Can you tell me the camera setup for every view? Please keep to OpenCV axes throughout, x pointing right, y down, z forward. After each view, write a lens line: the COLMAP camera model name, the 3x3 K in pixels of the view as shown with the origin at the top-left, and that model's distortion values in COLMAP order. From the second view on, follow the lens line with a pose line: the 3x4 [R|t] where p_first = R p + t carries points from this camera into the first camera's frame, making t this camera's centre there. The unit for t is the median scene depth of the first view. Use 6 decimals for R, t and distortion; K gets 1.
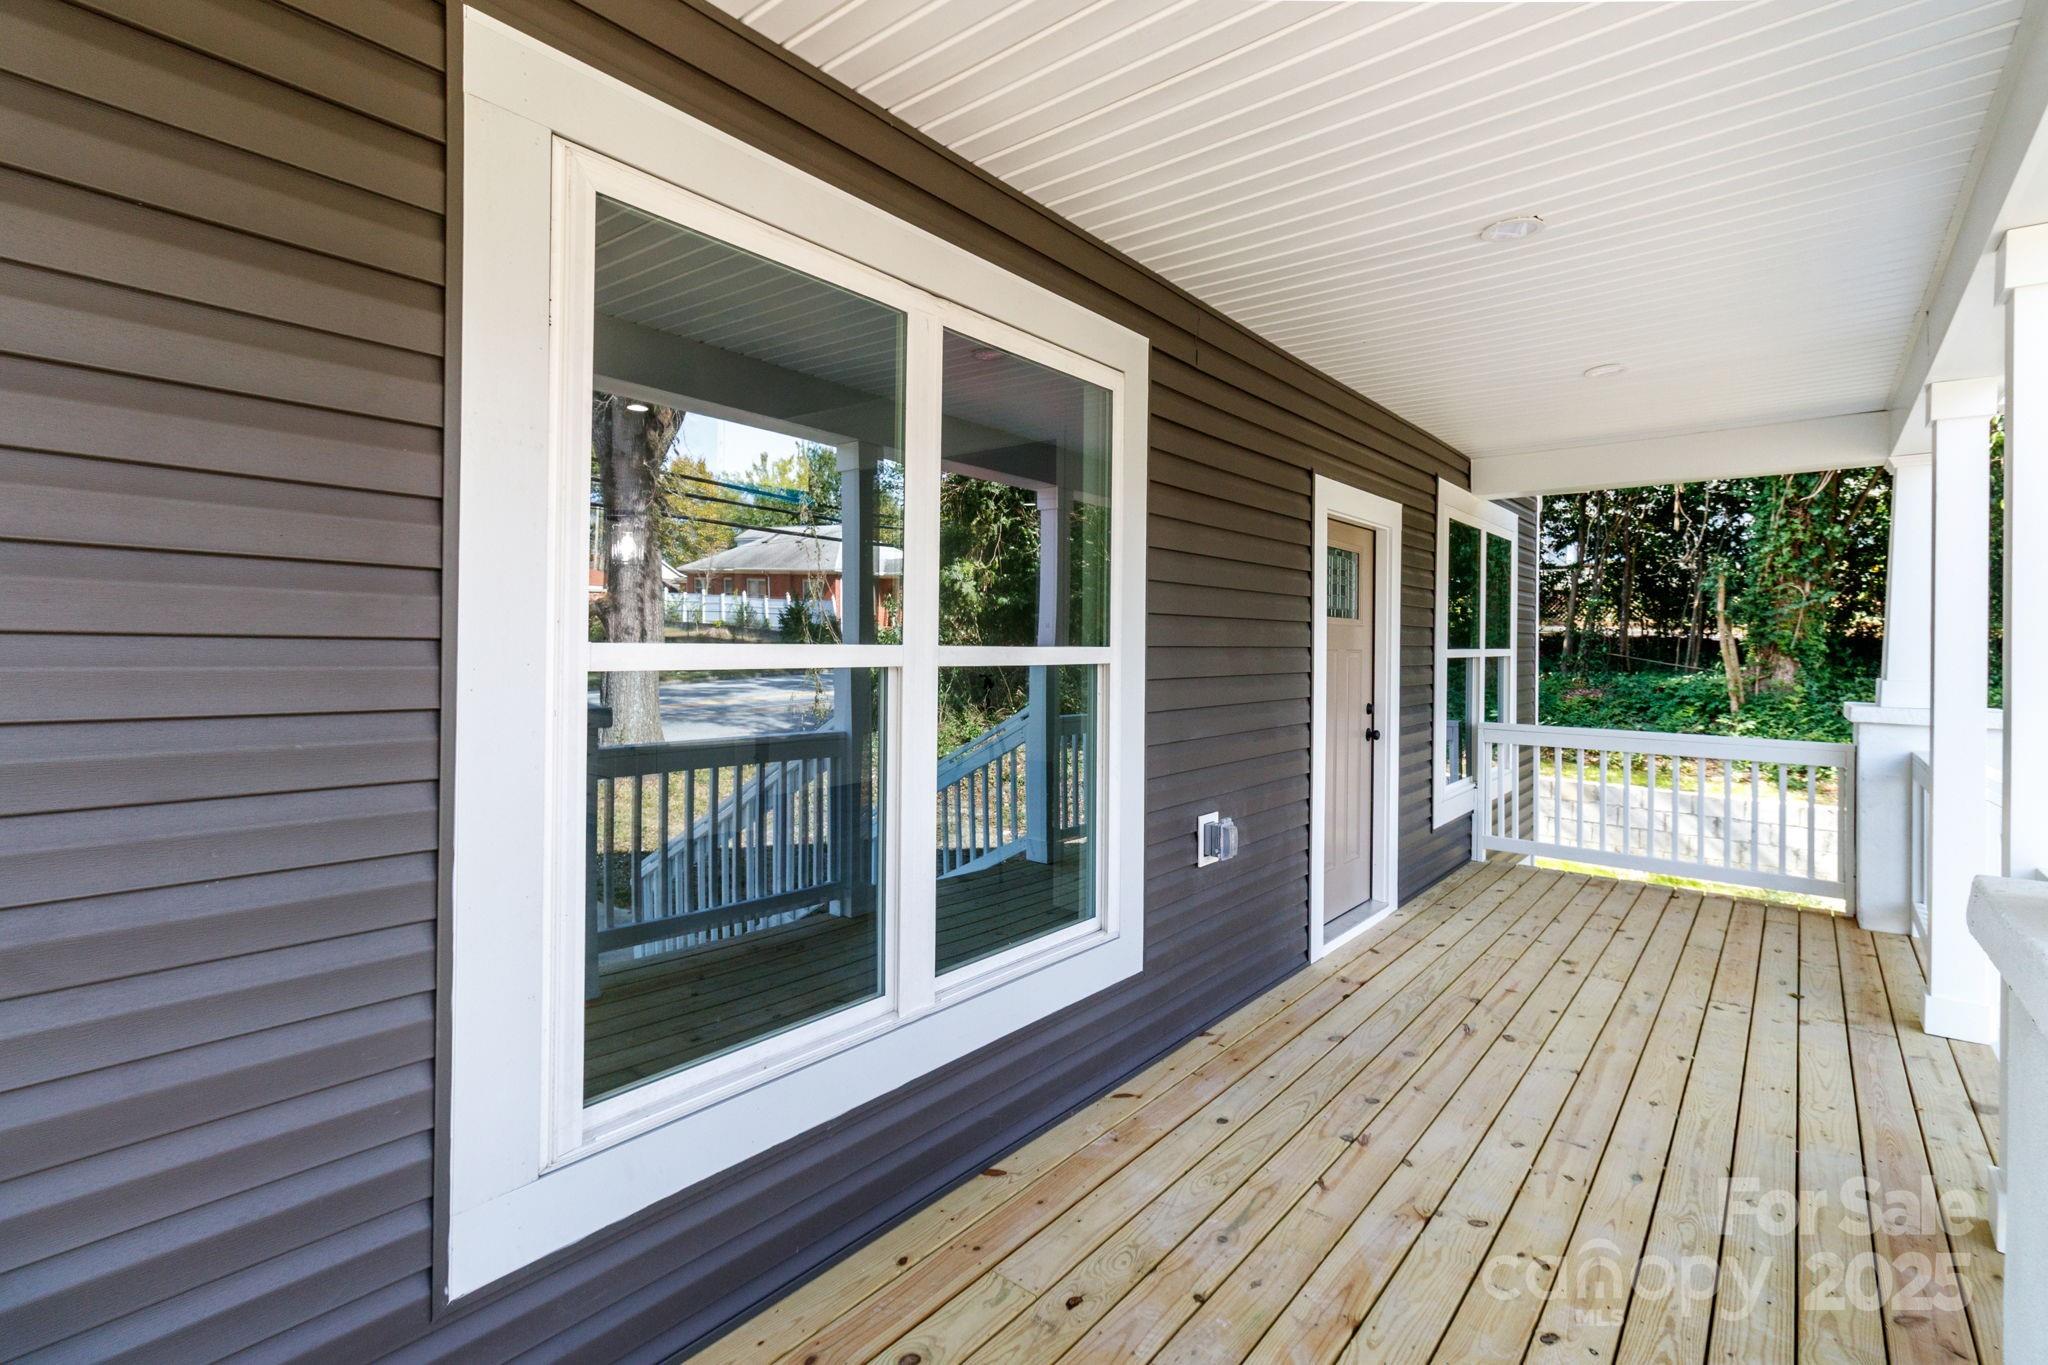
lens RADIAL K [[949.0, 0, 997.8], [0, 949.0, 647.8], [0, 0, 1]] dist [0.000021, -0.000026]
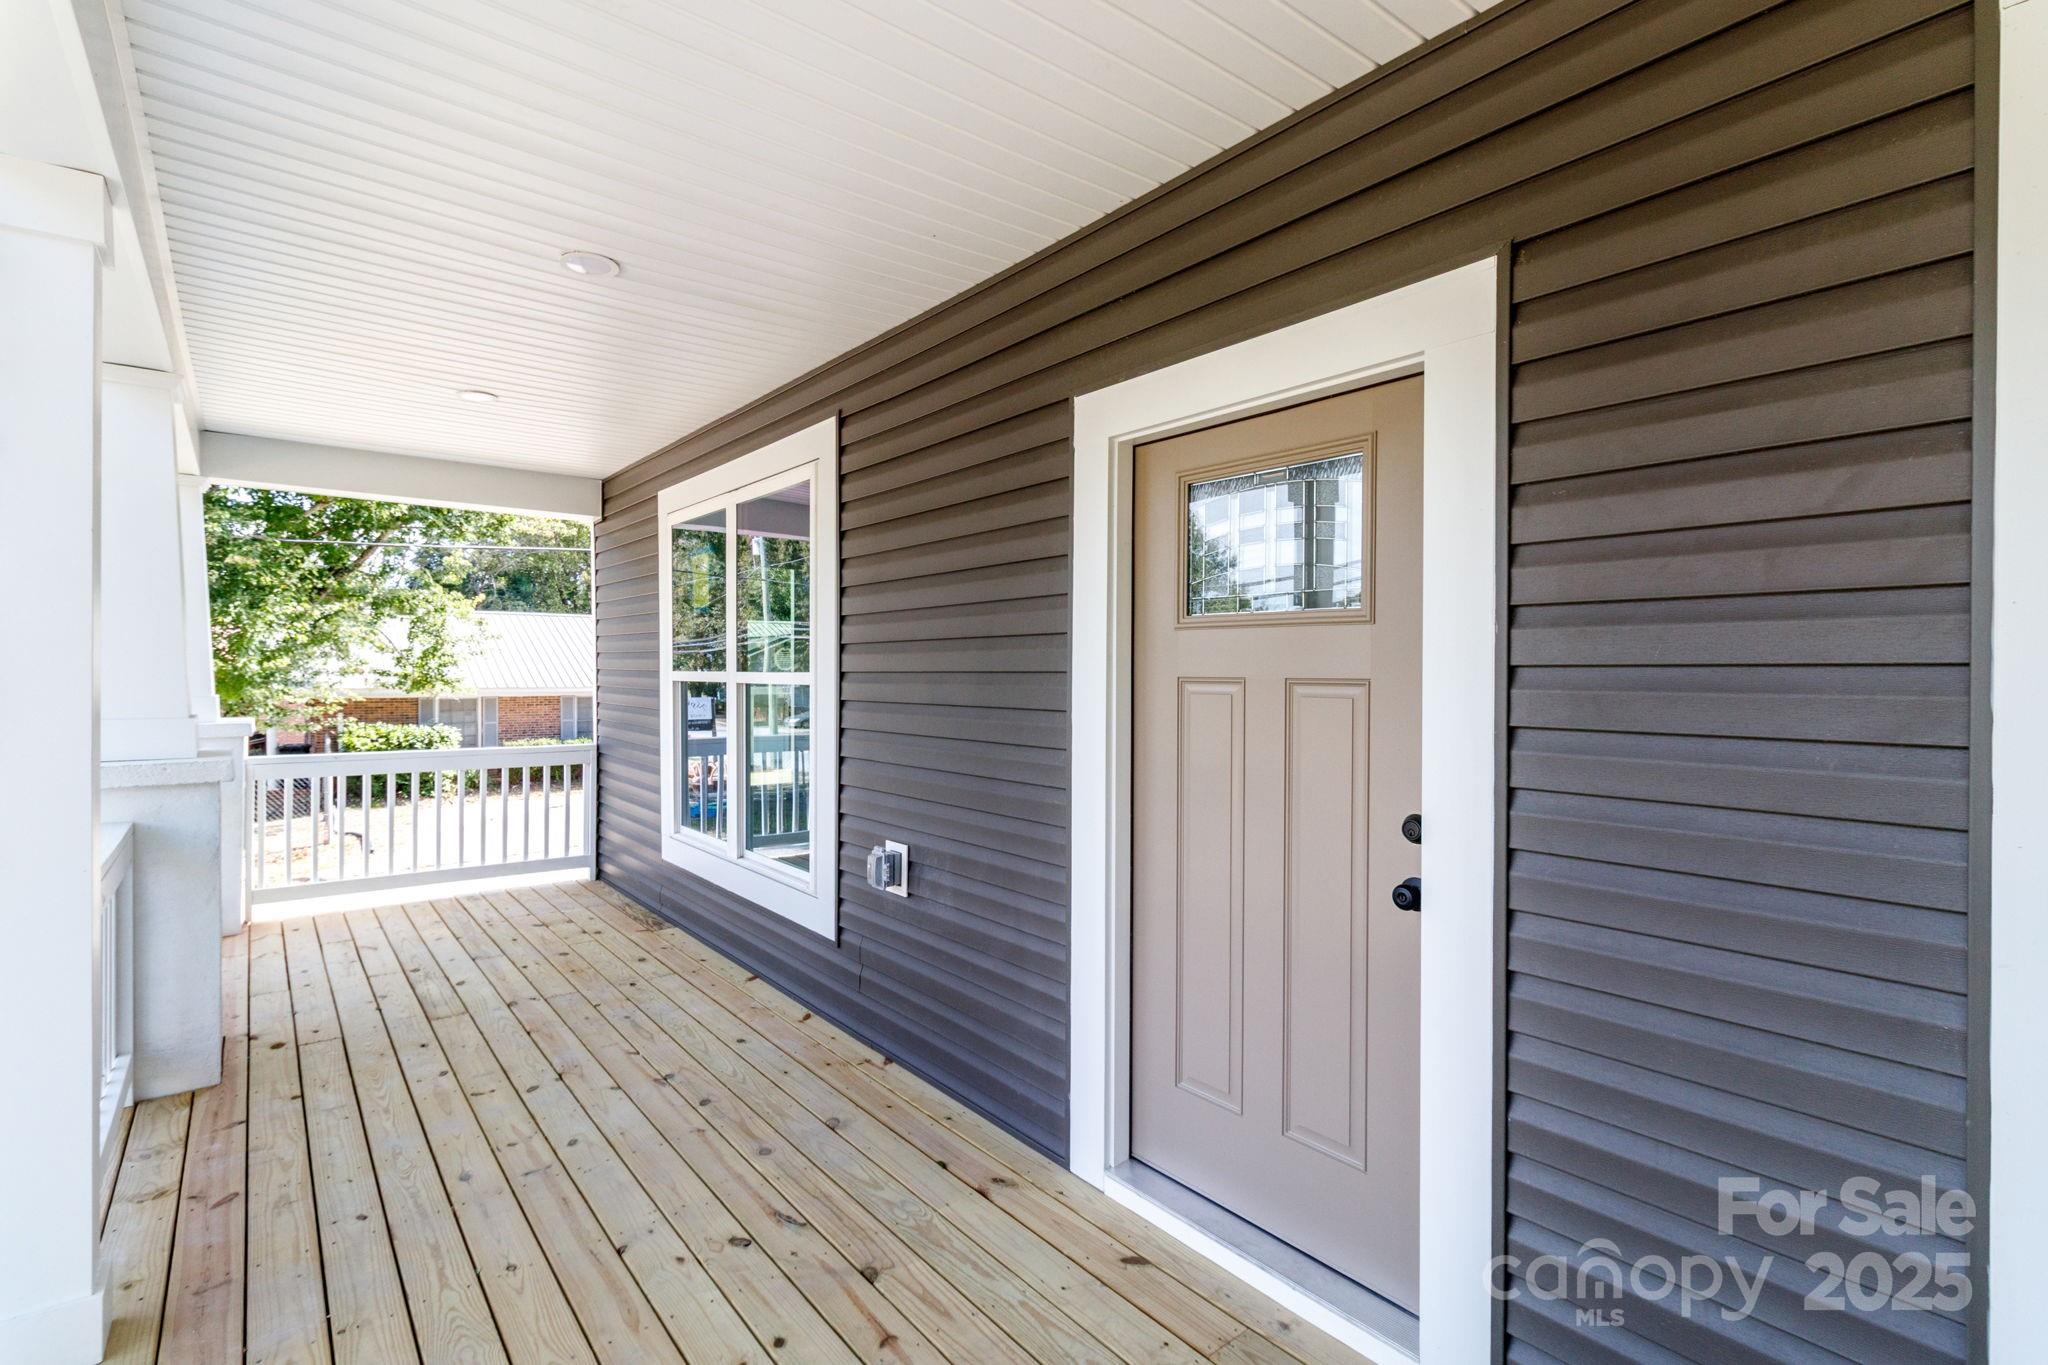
lens RADIAL K [[949.0, 0, 1027.5], [0, 949.0, 673.2], [0, 0, 1]] dist [0.000021, -0.000026]
pose [[-0.182634, -0.010304, -0.983127, 1.335570], [-0.014873, 0.999860, -0.007716, 0.008865], [0.983069, 0.013212, -0.182761, 1.505258]]
